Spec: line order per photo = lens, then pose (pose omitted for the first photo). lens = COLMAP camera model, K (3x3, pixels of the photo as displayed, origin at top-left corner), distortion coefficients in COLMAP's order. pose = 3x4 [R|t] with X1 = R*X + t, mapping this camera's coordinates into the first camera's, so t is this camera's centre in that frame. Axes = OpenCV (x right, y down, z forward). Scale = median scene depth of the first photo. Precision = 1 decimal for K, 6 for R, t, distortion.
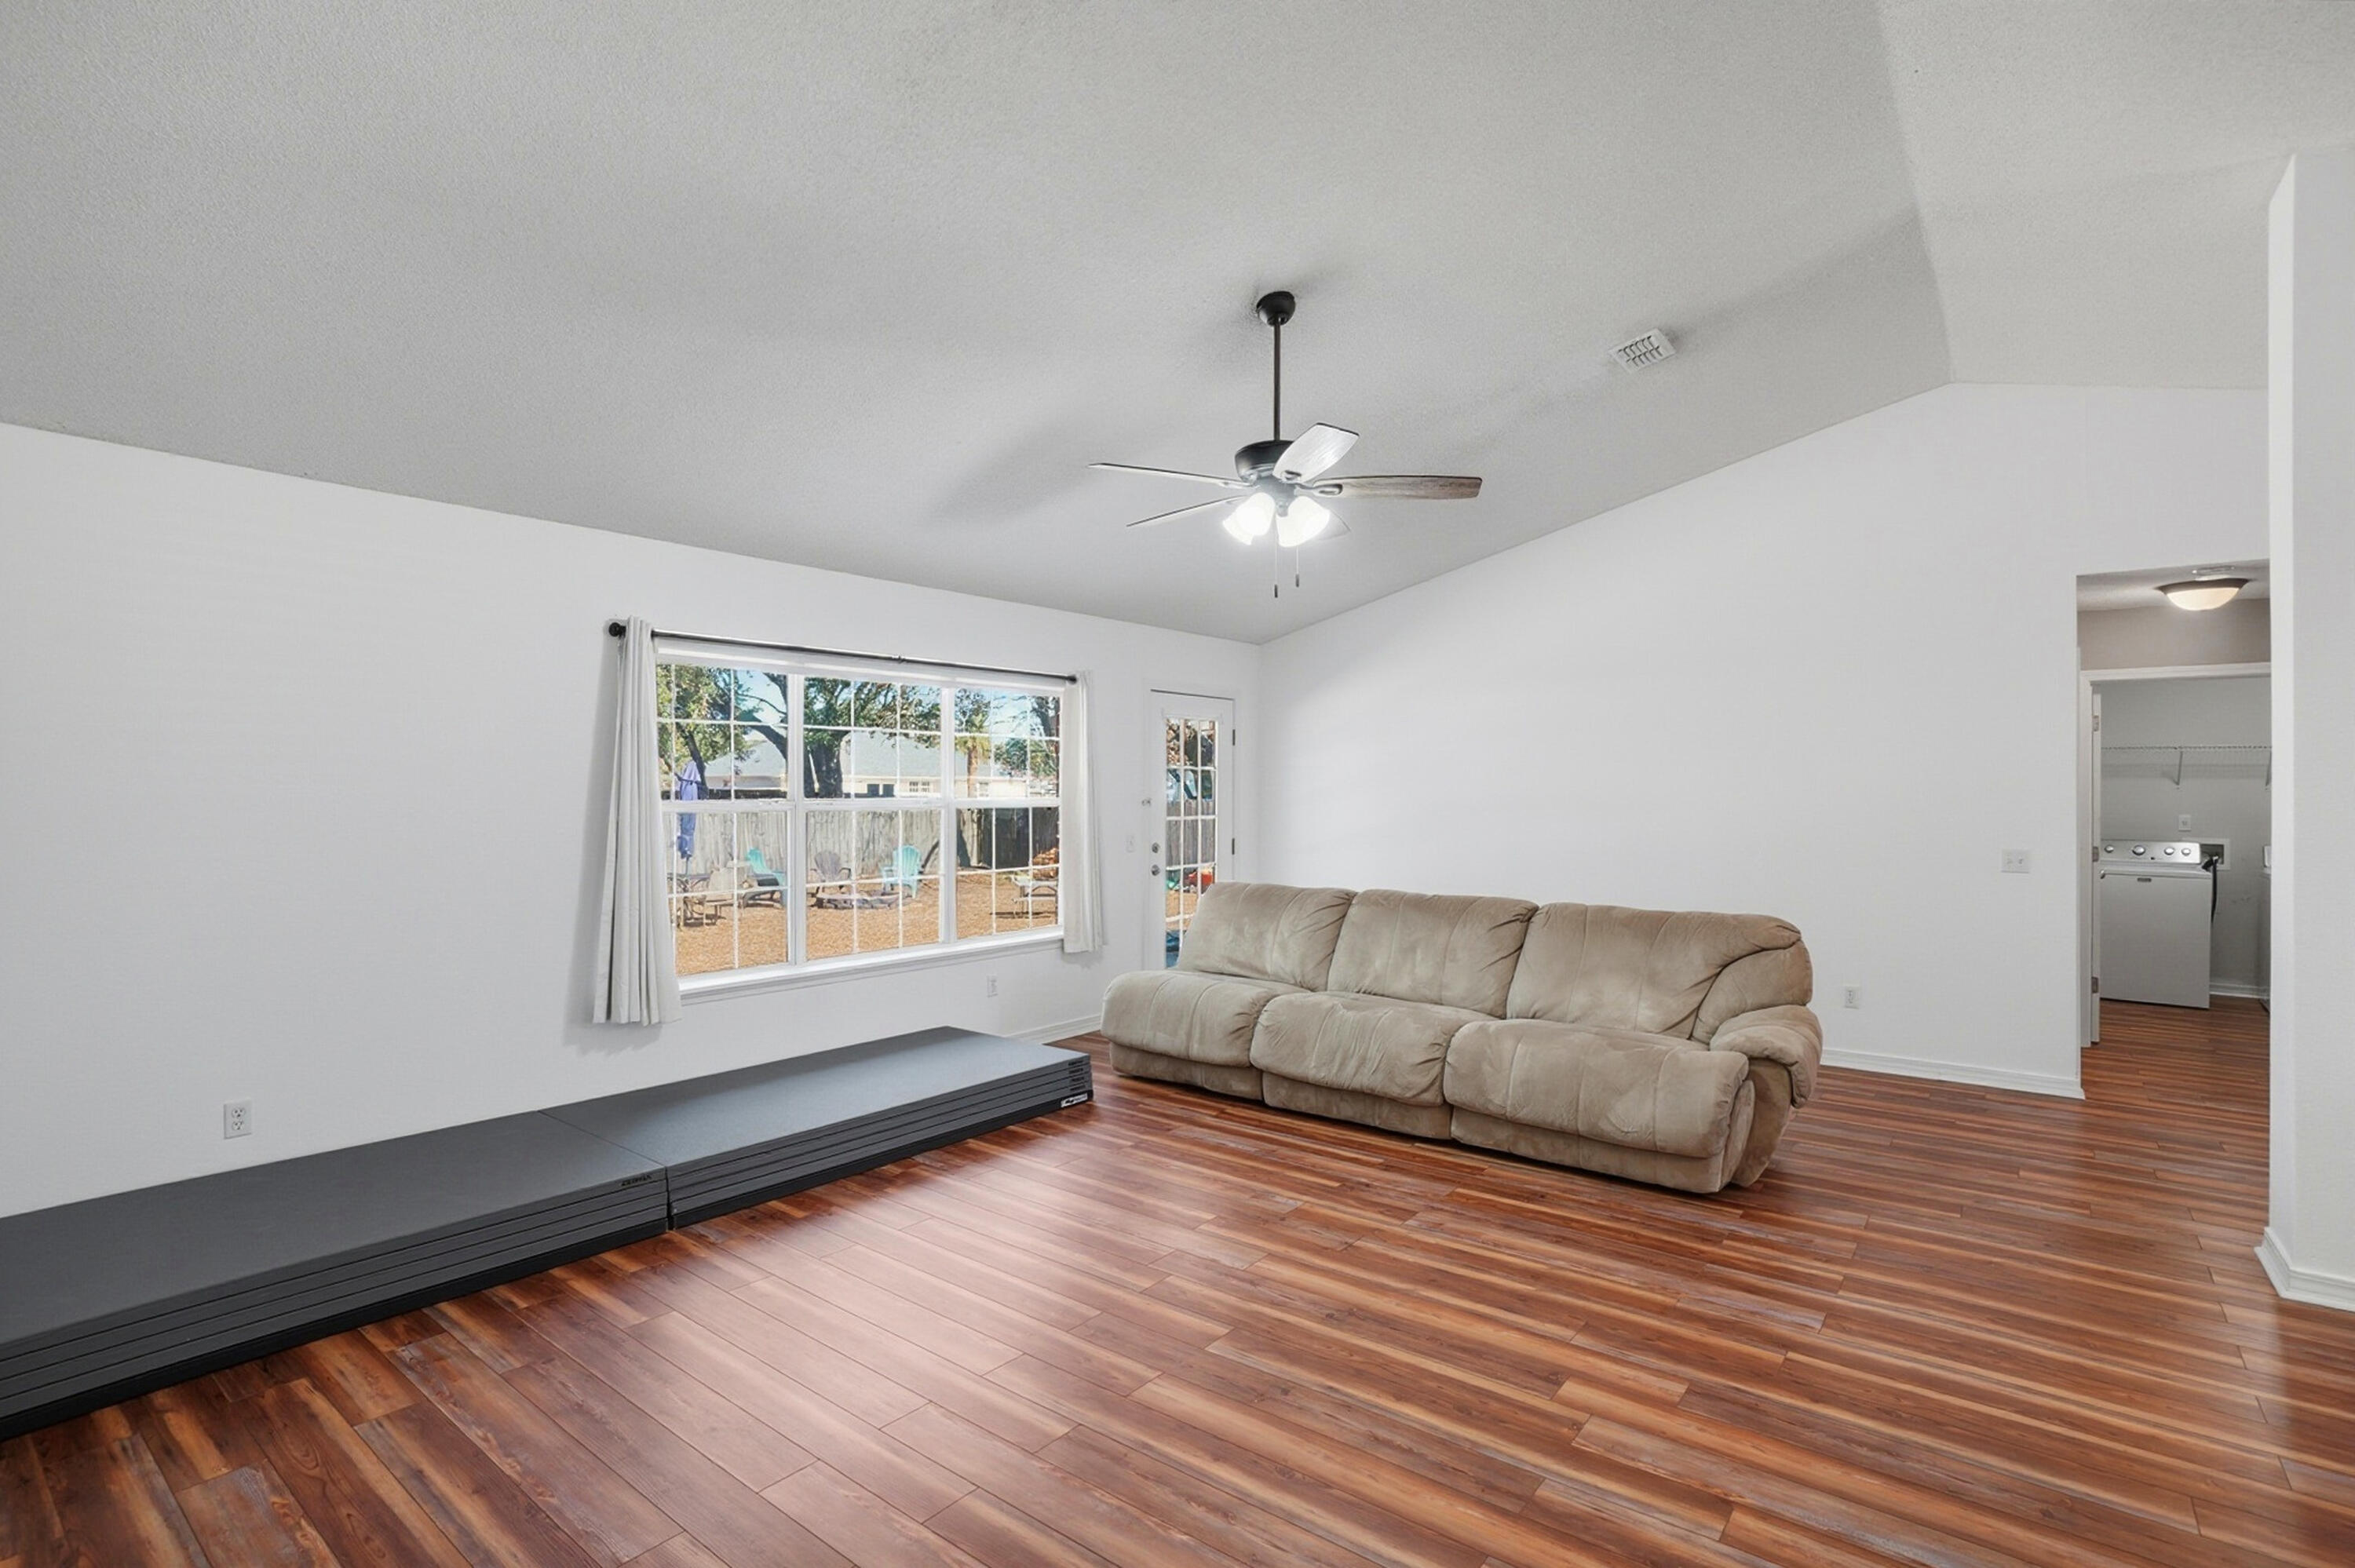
lens RADIAL K [[1068.9, 0, 1162.3], [0, 1068.9, 790.0], [0, 0, 1]] dist [-0.056551, 0.022609]
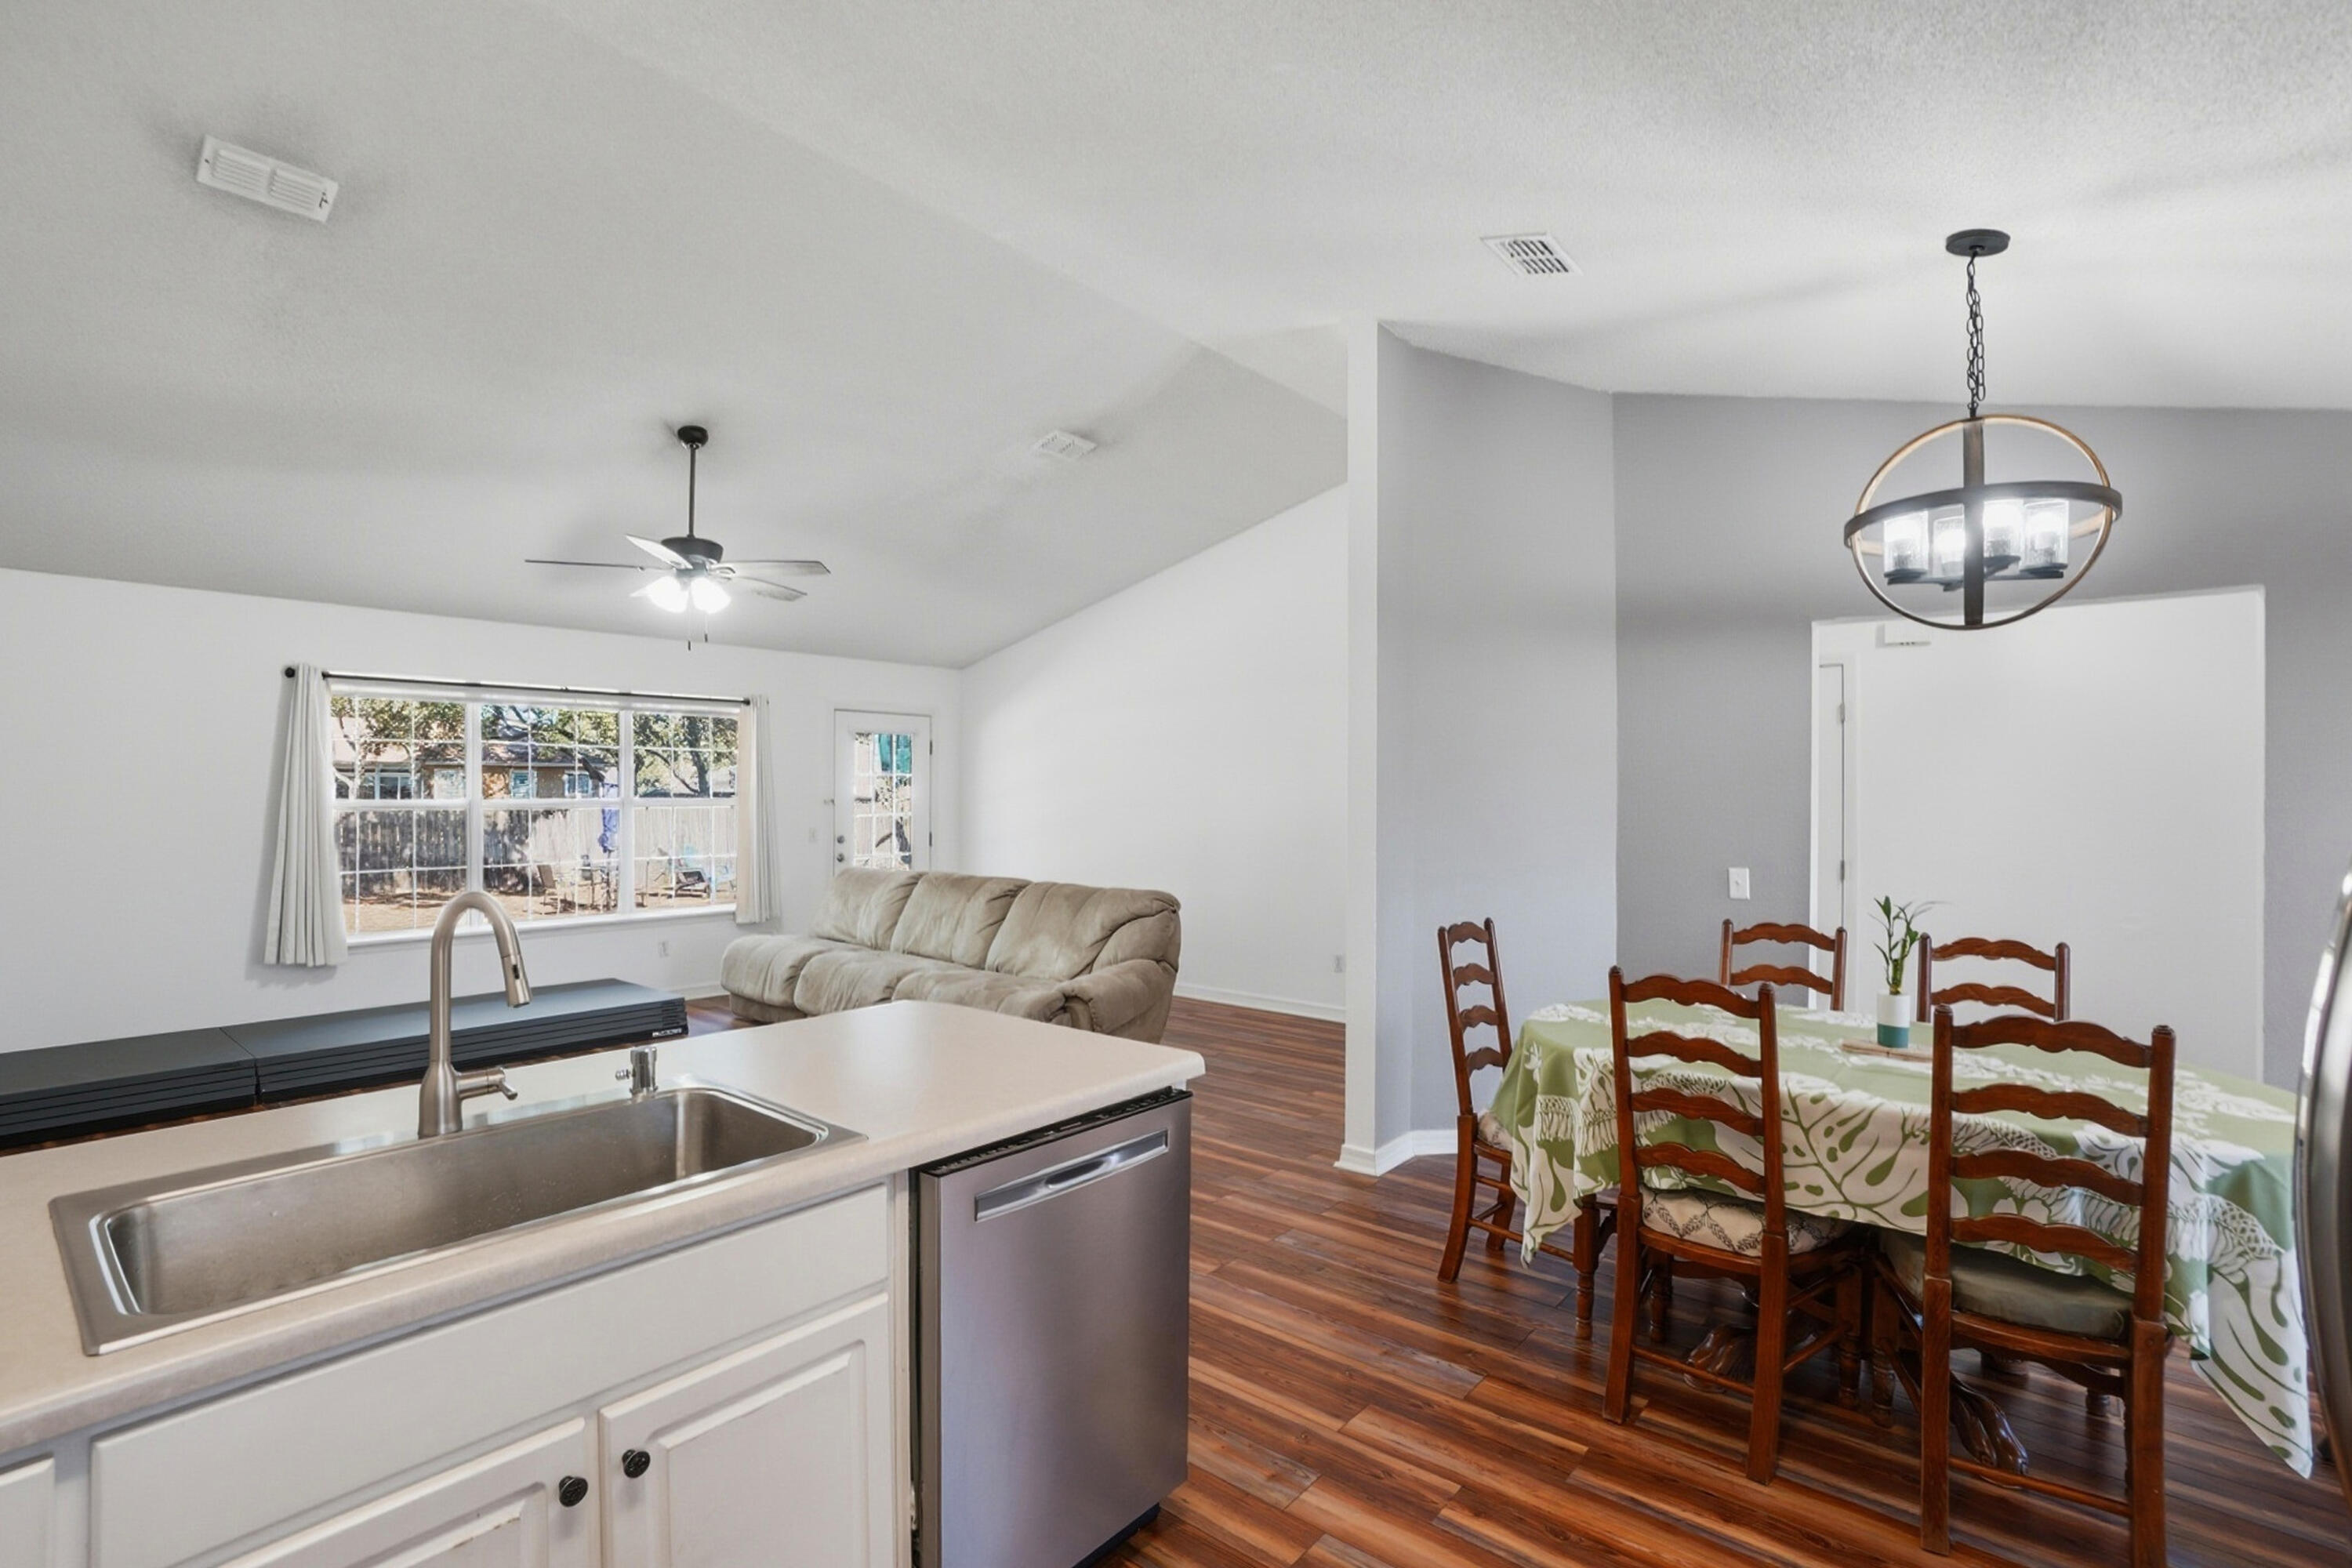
lens RADIAL K [[1075.7, 0, 1173.0], [0, 1075.7, 817.2], [0, 0, 1]] dist [0.007139, 0.000119]
pose [[0.997806, 0.001940, -0.066177, 0.699338], [-0.000389, 0.999725, 0.023432, -0.000321], [0.066204, -0.023355, 0.997533, -0.303199]]
